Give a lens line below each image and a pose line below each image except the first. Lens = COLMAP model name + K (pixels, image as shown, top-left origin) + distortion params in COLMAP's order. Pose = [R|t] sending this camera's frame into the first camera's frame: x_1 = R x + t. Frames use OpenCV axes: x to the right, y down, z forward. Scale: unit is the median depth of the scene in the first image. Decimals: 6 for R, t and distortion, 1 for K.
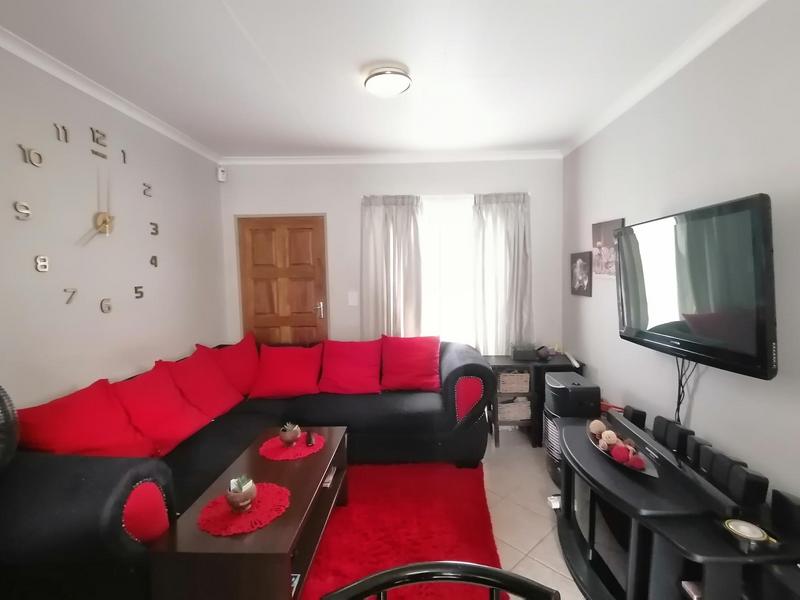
lens RADIAL K [[402.8, 0, 400.0], [0, 402.8, 300.0], [0, 0, 1]] dist [0.000264, -0.000200]
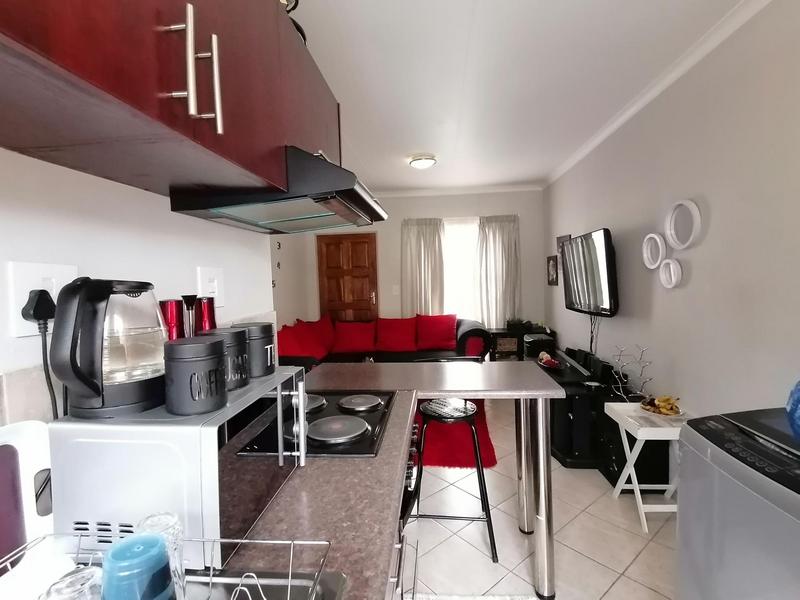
lens RADIAL K [[402.8, 0, 400.0], [0, 402.8, 300.0], [0, 0, 1]] dist [0.000264, -0.000200]
pose [[0.998296, -0.007348, -0.057887, -0.019803], [0.006774, 0.999926, -0.010094, 0.049506], [0.057957, 0.009685, 0.998272, -0.458437]]
